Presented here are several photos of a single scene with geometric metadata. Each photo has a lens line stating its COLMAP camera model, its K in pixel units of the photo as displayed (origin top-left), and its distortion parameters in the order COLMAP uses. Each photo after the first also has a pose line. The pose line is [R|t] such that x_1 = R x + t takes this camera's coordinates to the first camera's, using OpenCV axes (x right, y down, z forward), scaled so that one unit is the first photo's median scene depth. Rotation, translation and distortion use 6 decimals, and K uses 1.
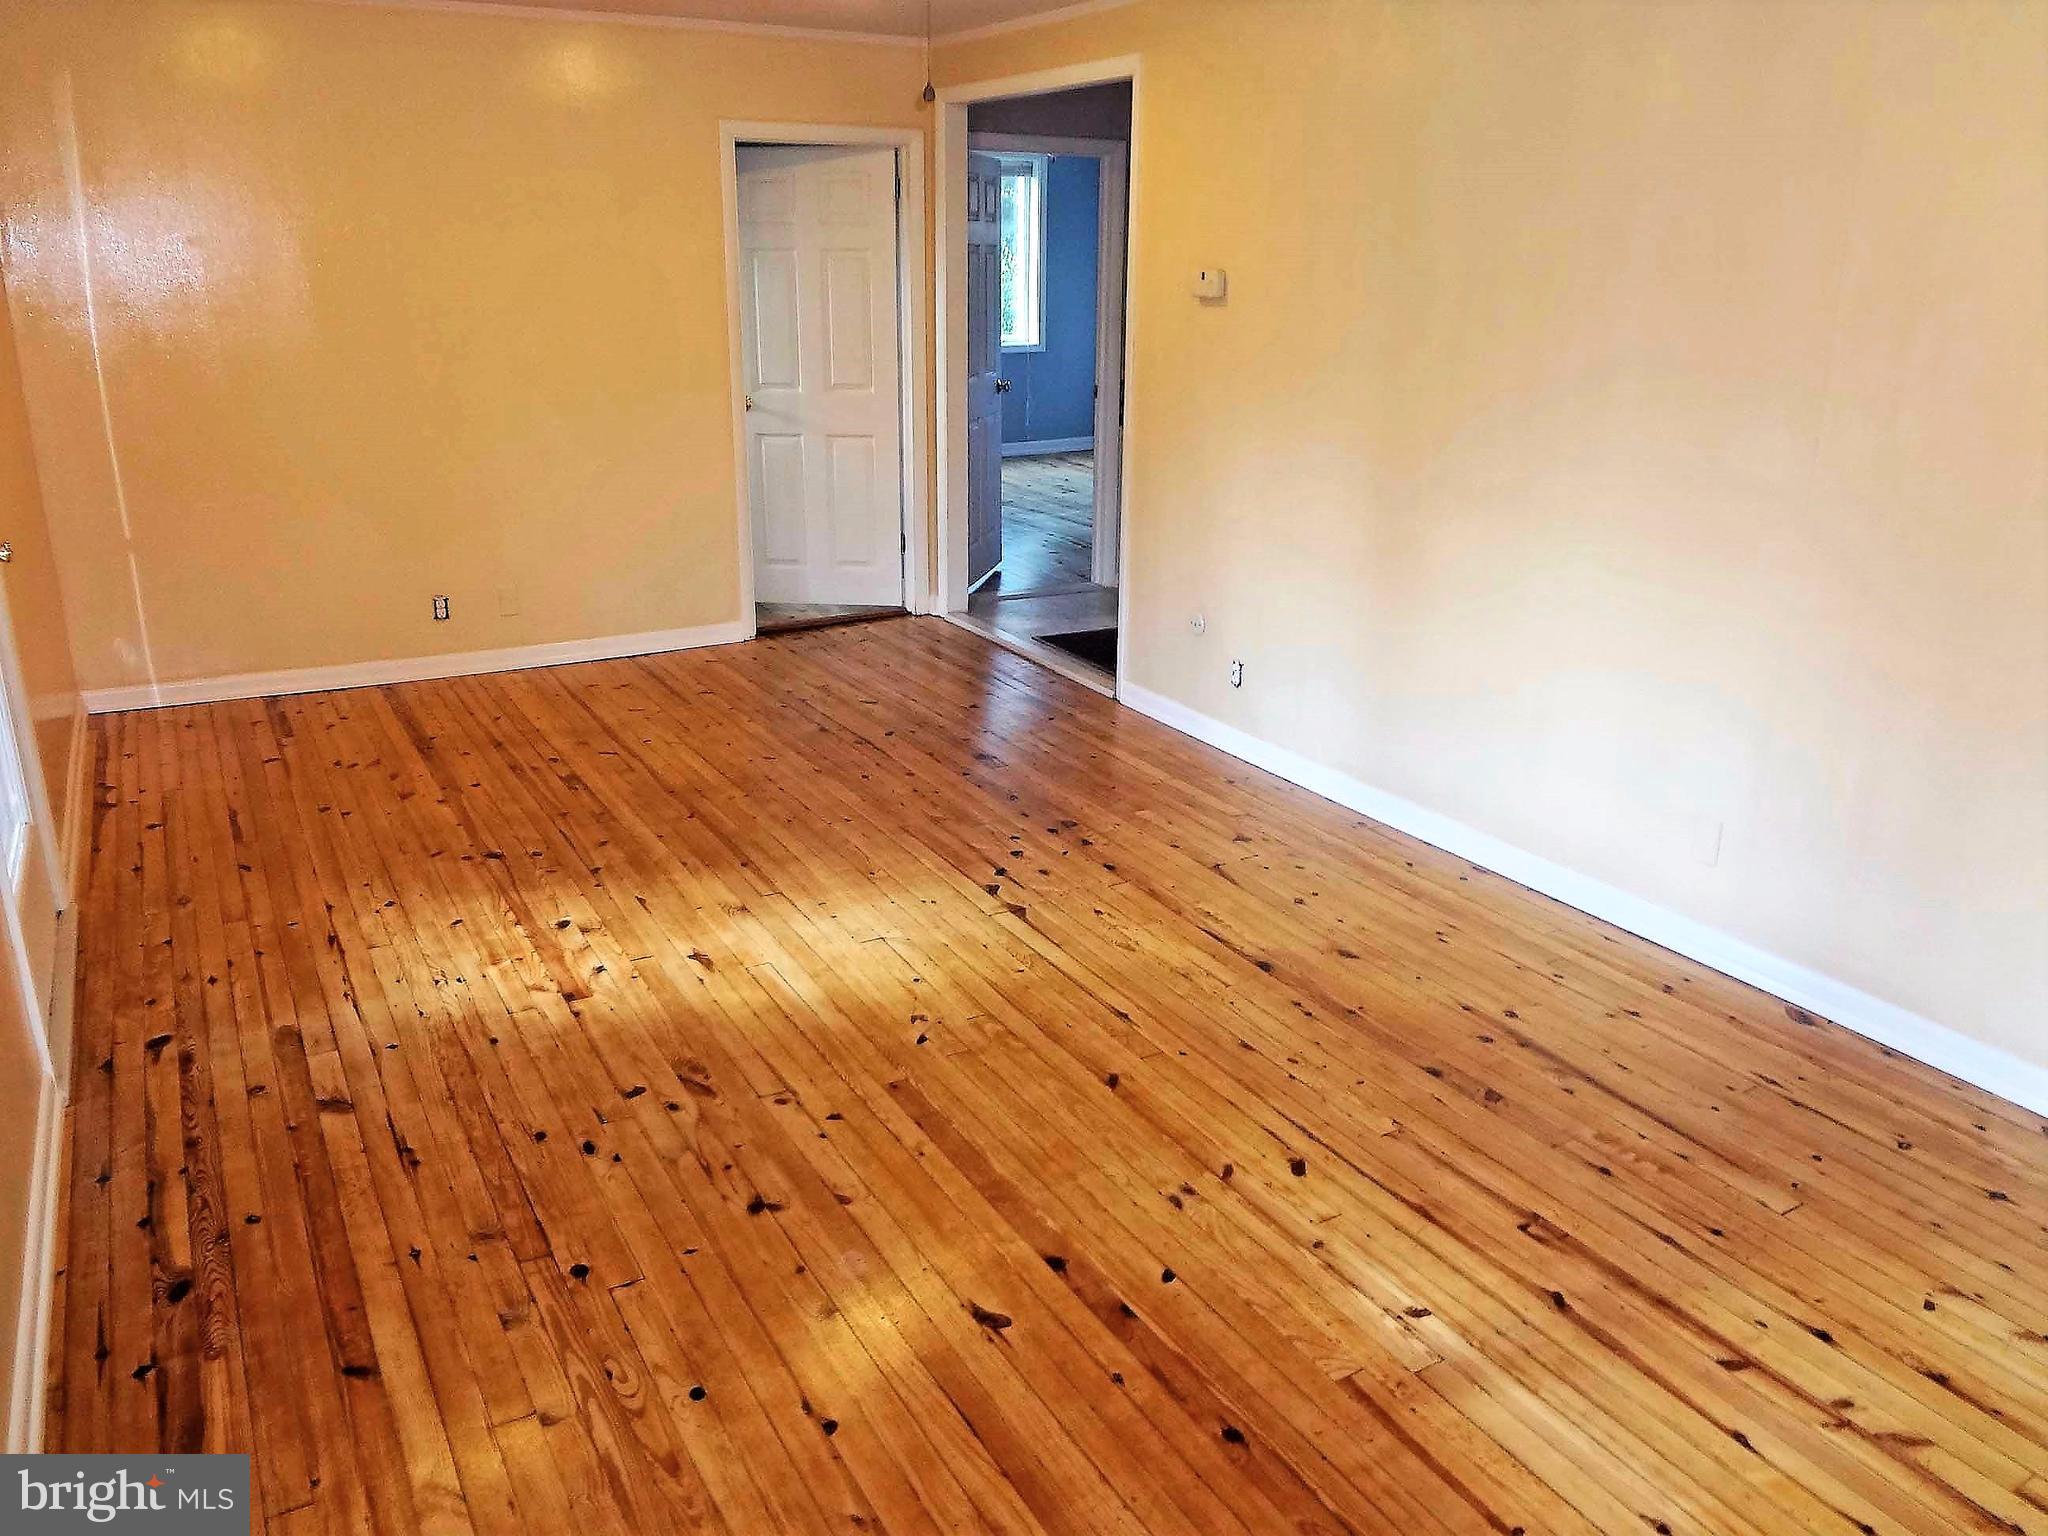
lens RADIAL K [[1570.3, 0, 1024.9], [0, 1570.3, 768.6], [0, 0, 1]] dist [-0.012502, -0.012748]
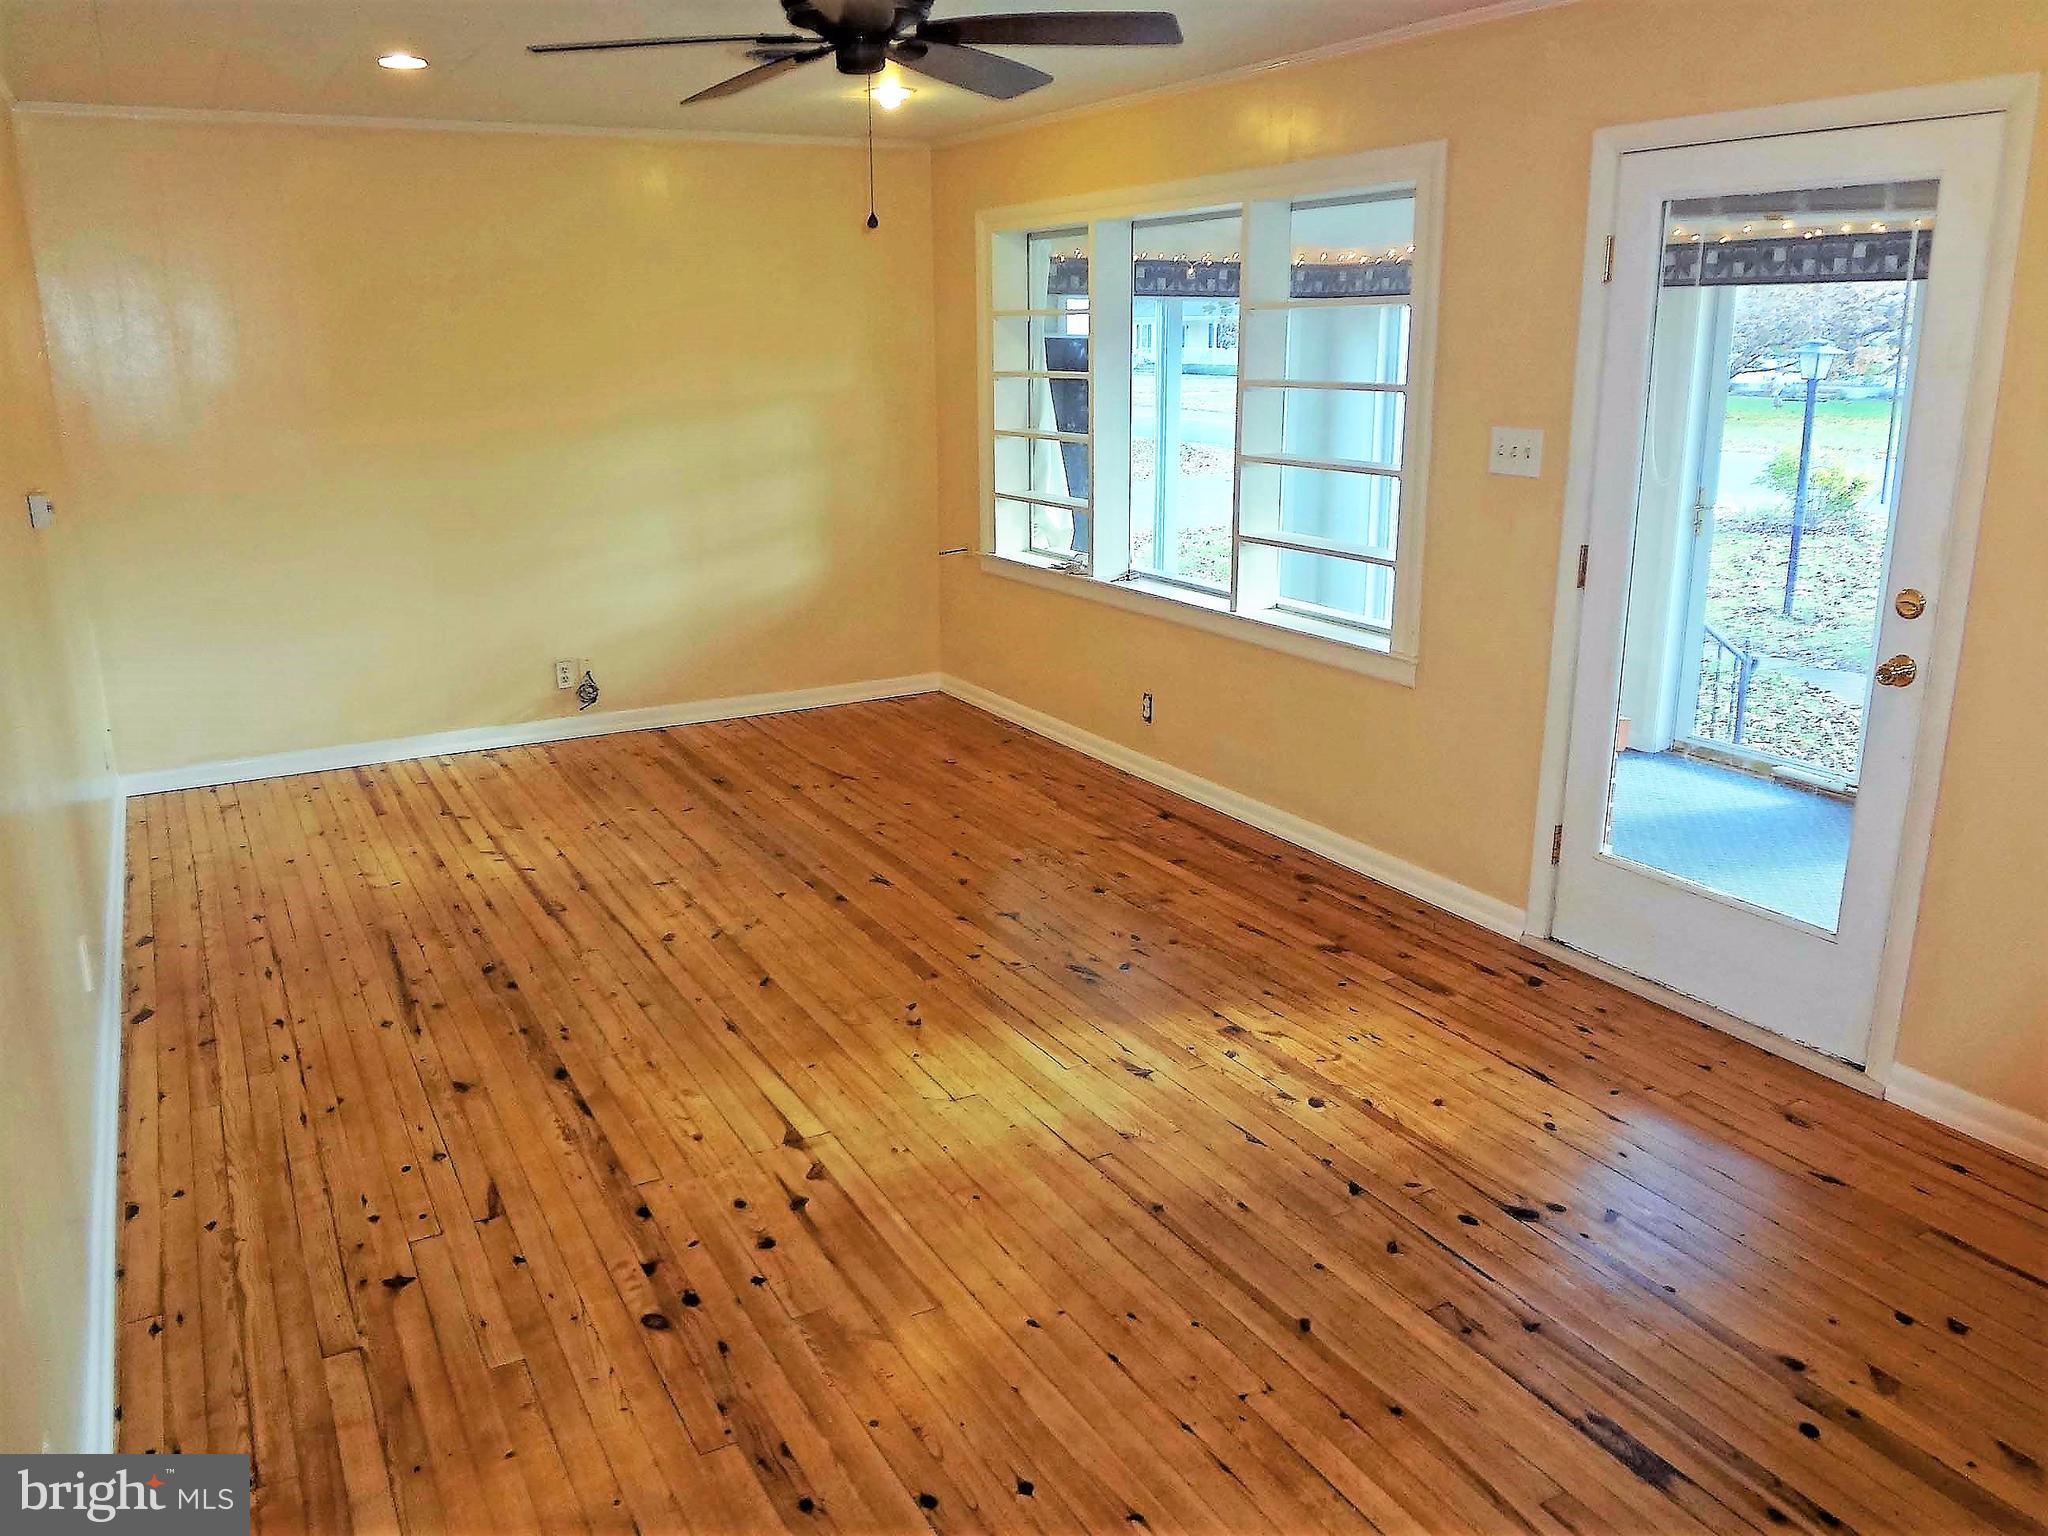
lens RADIAL K [[1570.3, 0, 1025.8], [0, 1570.3, 767.8], [0, 0, 1]] dist [-0.012502, -0.012748]
pose [[-0.999995, 0.002378, 0.001995, -0.146029], [0.003086, 0.830788, 0.556580, -0.602214], [-0.000334, 0.556583, -0.830792, 1.783547]]
